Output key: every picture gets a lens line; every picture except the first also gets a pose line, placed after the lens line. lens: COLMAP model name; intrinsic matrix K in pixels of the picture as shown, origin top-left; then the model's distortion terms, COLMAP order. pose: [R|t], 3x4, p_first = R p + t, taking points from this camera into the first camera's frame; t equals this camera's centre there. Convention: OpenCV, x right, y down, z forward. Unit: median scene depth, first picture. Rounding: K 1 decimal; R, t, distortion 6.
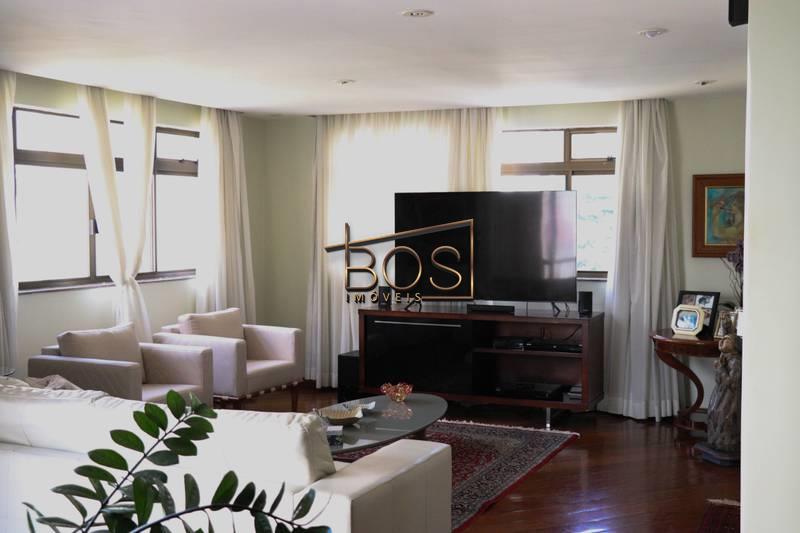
lens RADIAL K [[977.3, 0, 400.0], [0, 977.3, 266.5], [0, 0, 1]] dist [0.013485, 0.034762]
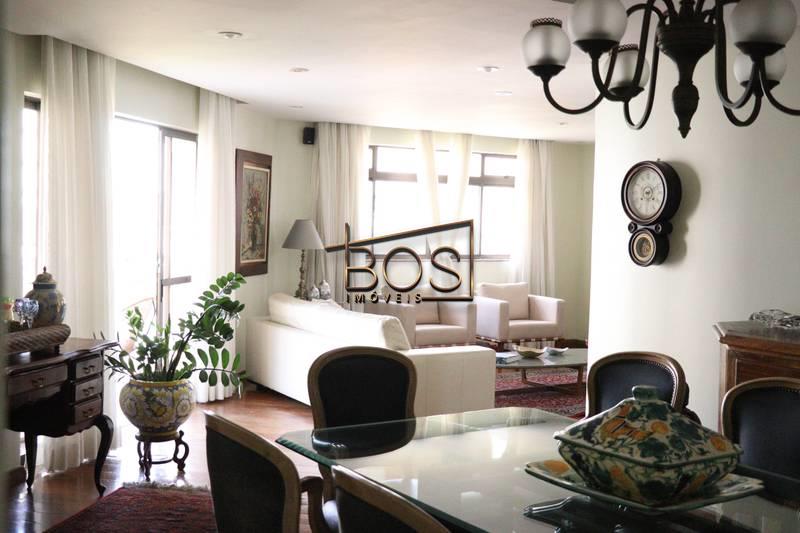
lens RADIAL K [[984.4, 0, 400.0], [0, 984.4, 266.5], [0, 0, 1]] dist [-0.012043, 0.056333]
pose [[0.838805, 0.046975, -0.542402, 0.467933], [-0.051319, 0.998657, 0.007126, 0.019844], [0.542009, 0.021858, 0.840089, -0.292989]]
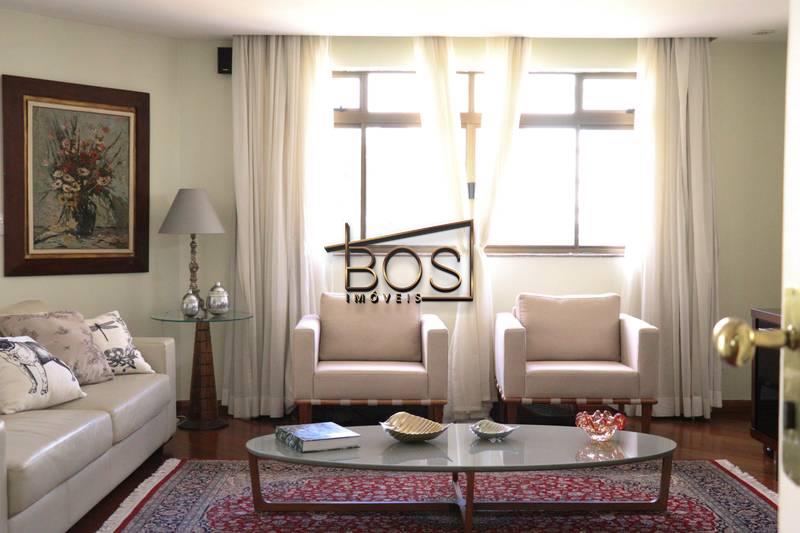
lens RADIAL K [[984.4, 0, 400.0], [0, 984.4, 266.5], [0, 0, 1]] dist [-0.012043, 0.056333]
pose [[0.420542, 0.039249, -0.906424, 0.487213], [-0.048969, 0.998589, 0.020520, 0.014038], [0.905950, 0.035757, 0.421871, 0.548247]]
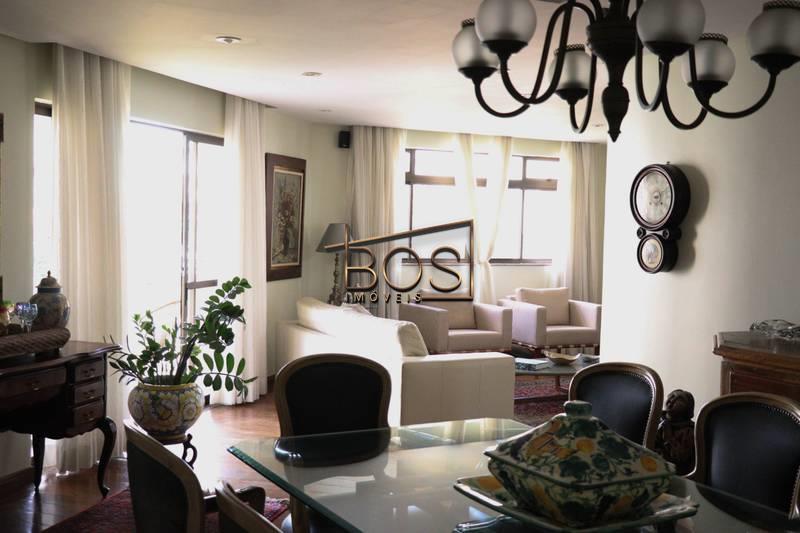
lens RADIAL K [[984.4, 0, 400.0], [0, 984.4, 266.5], [0, 0, 1]] dist [-0.012043, 0.056333]
pose [[0.794624, 0.049090, -0.605114, 0.507756], [-0.055041, 0.998446, 0.008720, 0.014638], [0.604601, 0.026377, 0.796091, -0.253116]]
